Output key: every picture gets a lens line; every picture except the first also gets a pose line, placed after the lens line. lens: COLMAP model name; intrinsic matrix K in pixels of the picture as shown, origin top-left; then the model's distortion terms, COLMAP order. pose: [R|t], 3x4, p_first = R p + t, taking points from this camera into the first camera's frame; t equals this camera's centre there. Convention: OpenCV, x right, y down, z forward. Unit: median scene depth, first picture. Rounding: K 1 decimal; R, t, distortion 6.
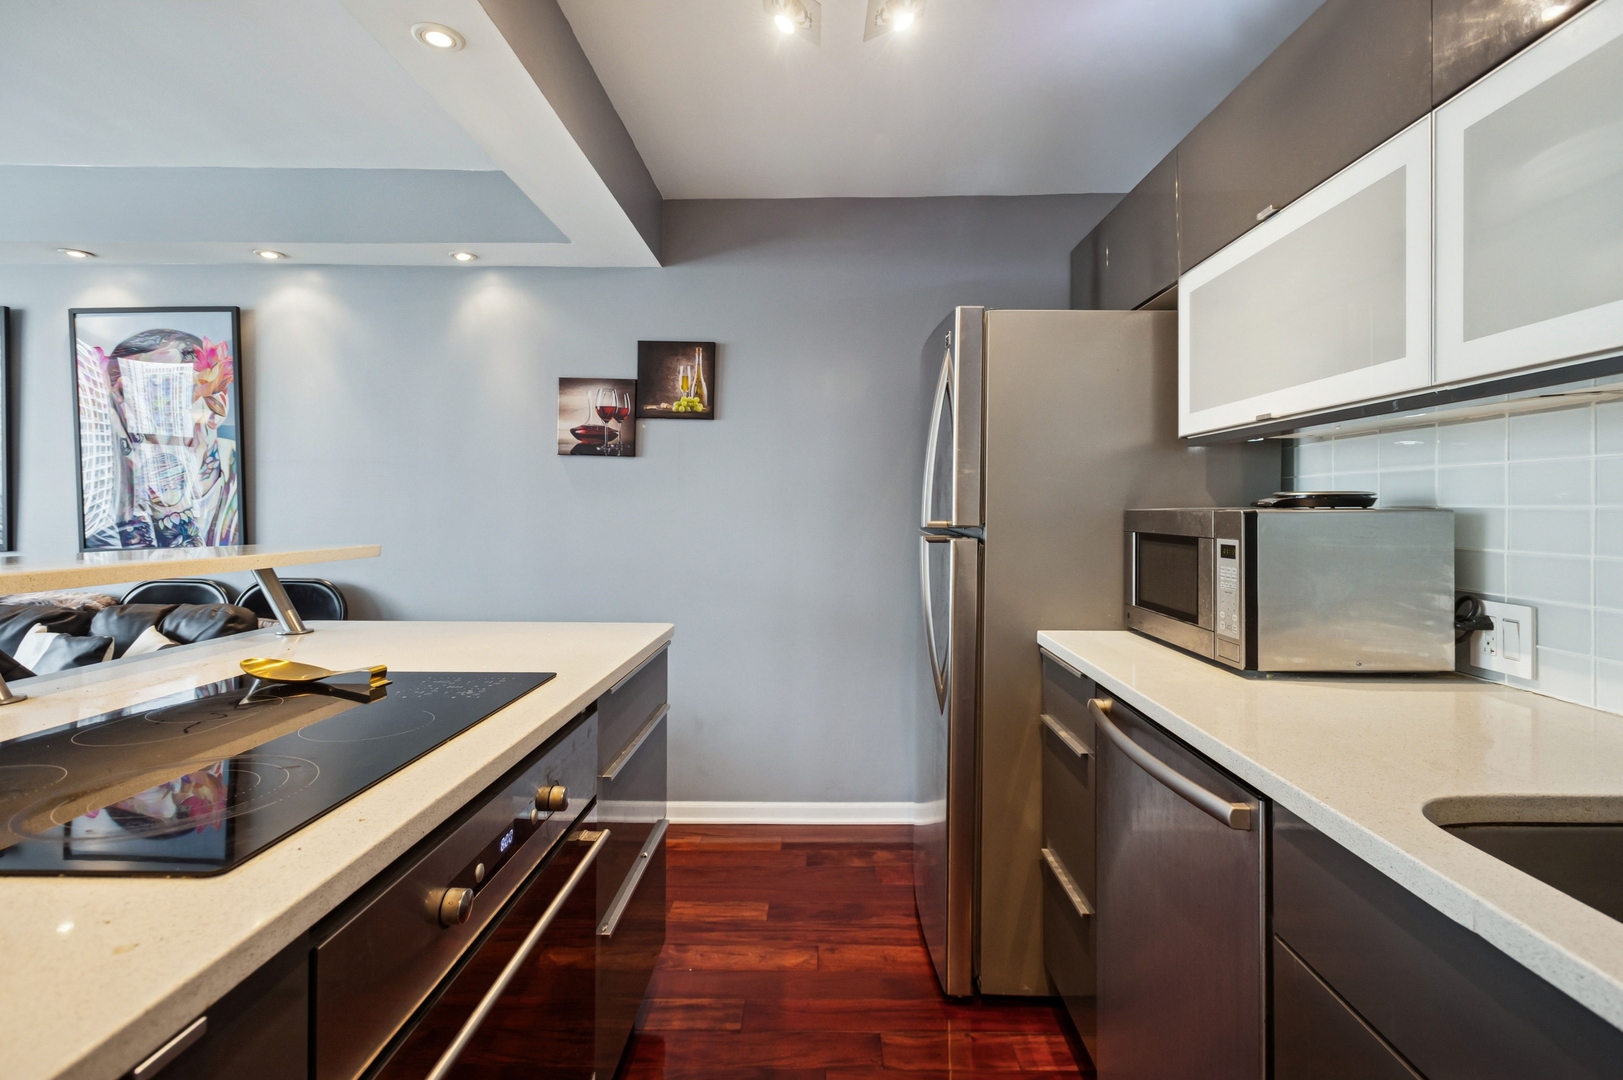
lens RADIAL K [[778.8, 0, 818.5], [0, 778.8, 505.9], [0, 0, 1]] dist [0.005551, 0.000374]
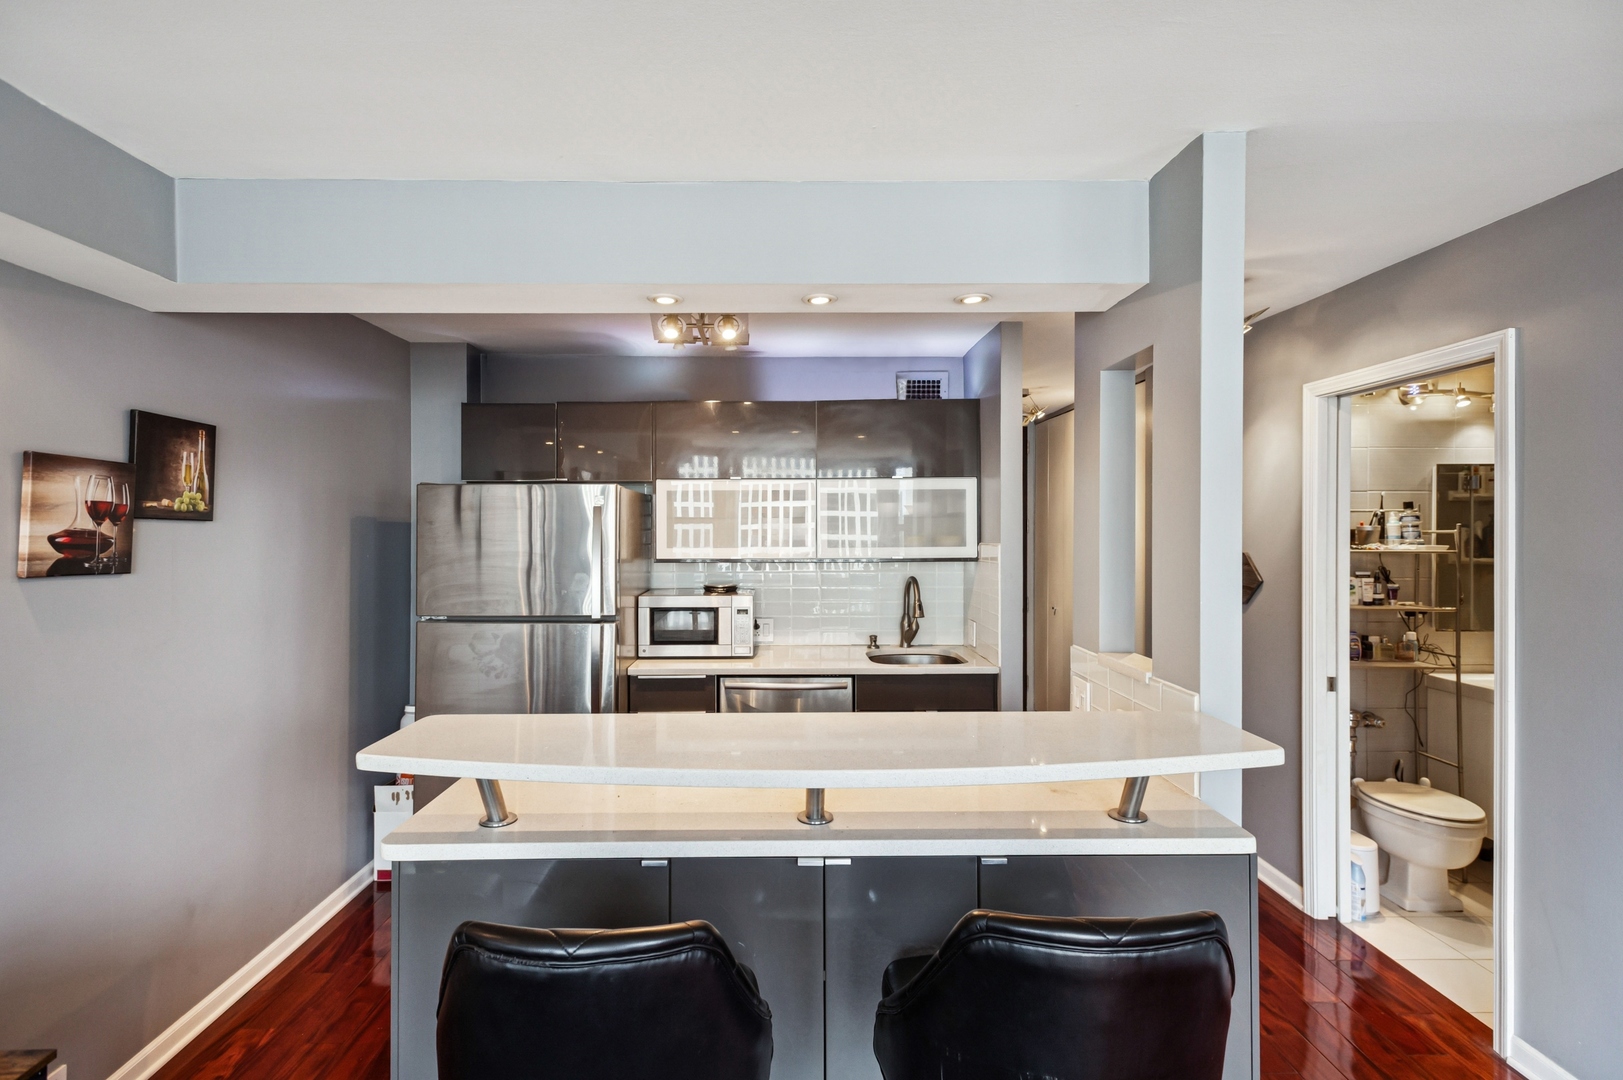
lens RADIAL K [[781.1, 0, 789.5], [0, 781.1, 529.8], [0, 0, 1]] dist [0.018136, -0.008066]
pose [[-0.016961, -0.006660, 0.999834, -0.959397], [0.000835, 0.999977, 0.006675, -0.107150], [-0.999856, 0.000948, -0.016955, 0.418491]]
